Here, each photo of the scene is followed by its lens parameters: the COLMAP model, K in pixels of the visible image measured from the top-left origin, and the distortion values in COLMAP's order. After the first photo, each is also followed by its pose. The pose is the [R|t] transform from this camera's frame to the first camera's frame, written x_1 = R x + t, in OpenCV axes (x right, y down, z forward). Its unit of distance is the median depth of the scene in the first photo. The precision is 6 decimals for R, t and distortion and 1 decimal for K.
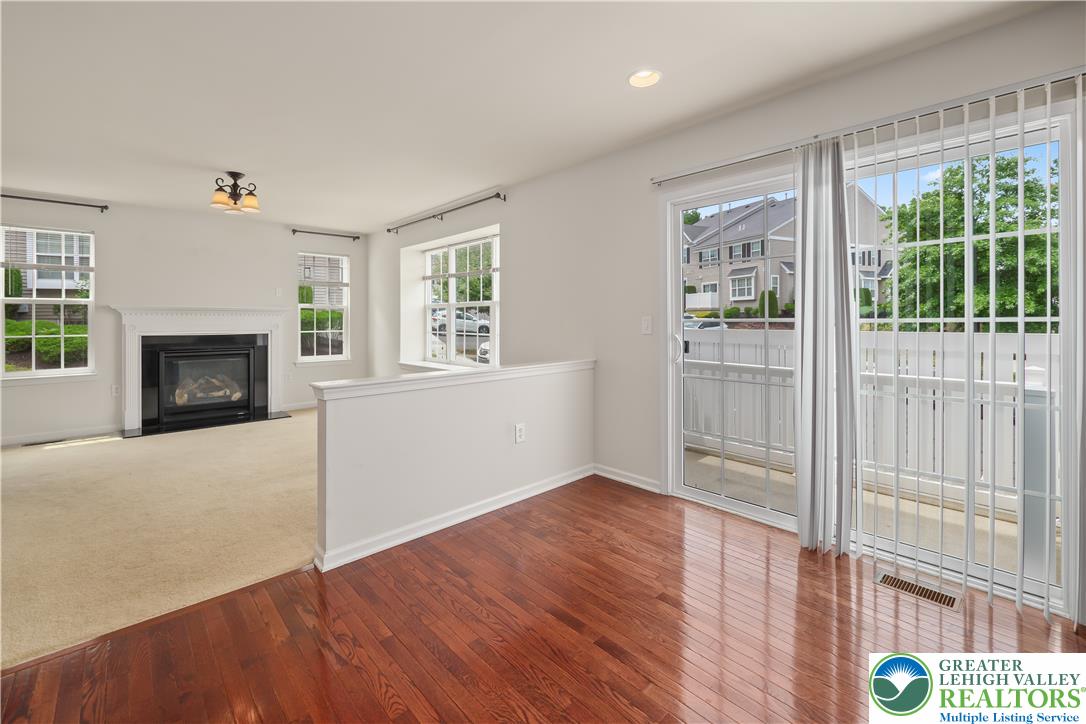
lens RADIAL K [[462.3, 0, 540.1], [0, 462.3, 316.8], [0, 0, 1]] dist [-0.000628, -0.000116]
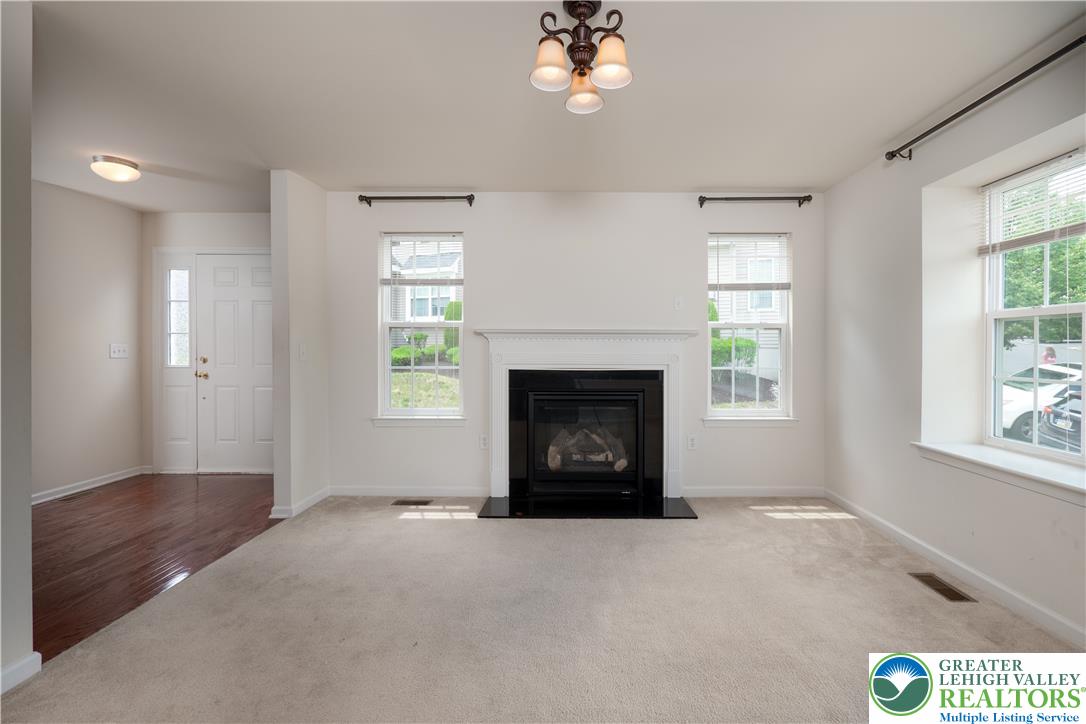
lens RADIAL K [[475.0, 0, 568.4], [0, 475.0, 346.6], [0, 0, 1]] dist [-0.000690, 0.000177]
pose [[0.731084, -0.000958, -0.682287, -0.244666], [0.001069, 0.999999, -0.000259, 0.004592], [0.682287, -0.000539, 0.731084, 0.443655]]
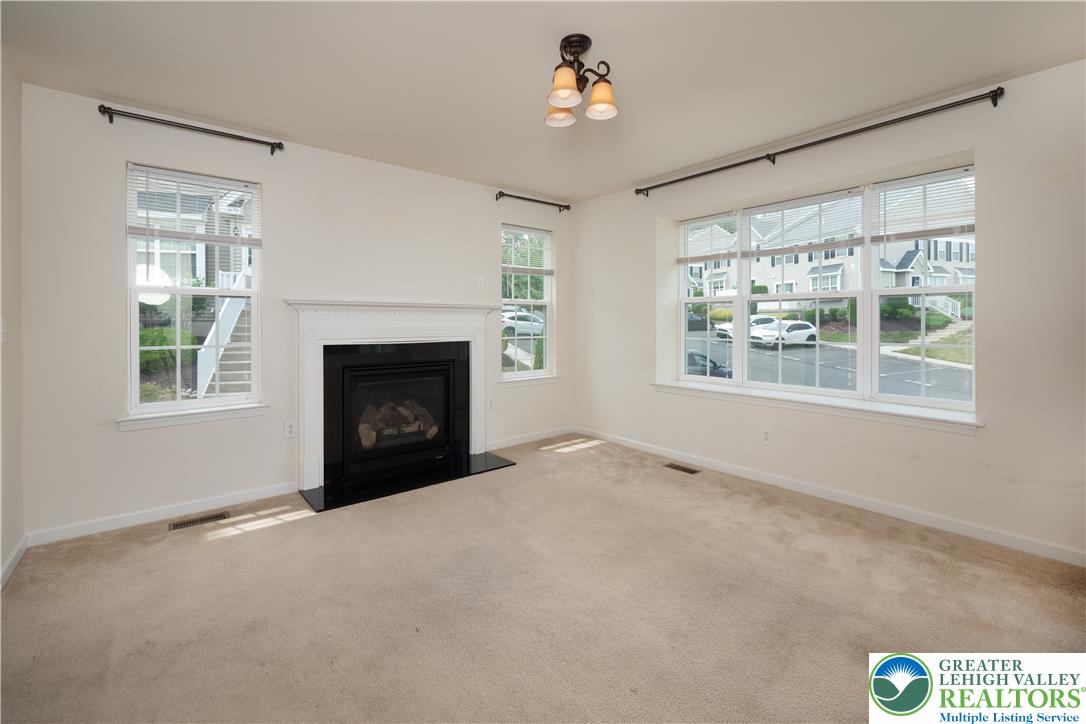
lens RADIAL K [[462.3, 0, 540.1], [0, 462.3, 316.8], [0, 0, 1]] dist [-0.000628, -0.000116]
pose [[0.998177, -0.001731, -0.060326, -0.441334], [0.001374, 0.999981, -0.005960, 0.004463], [0.060335, 0.005866, 0.998161, 0.311615]]
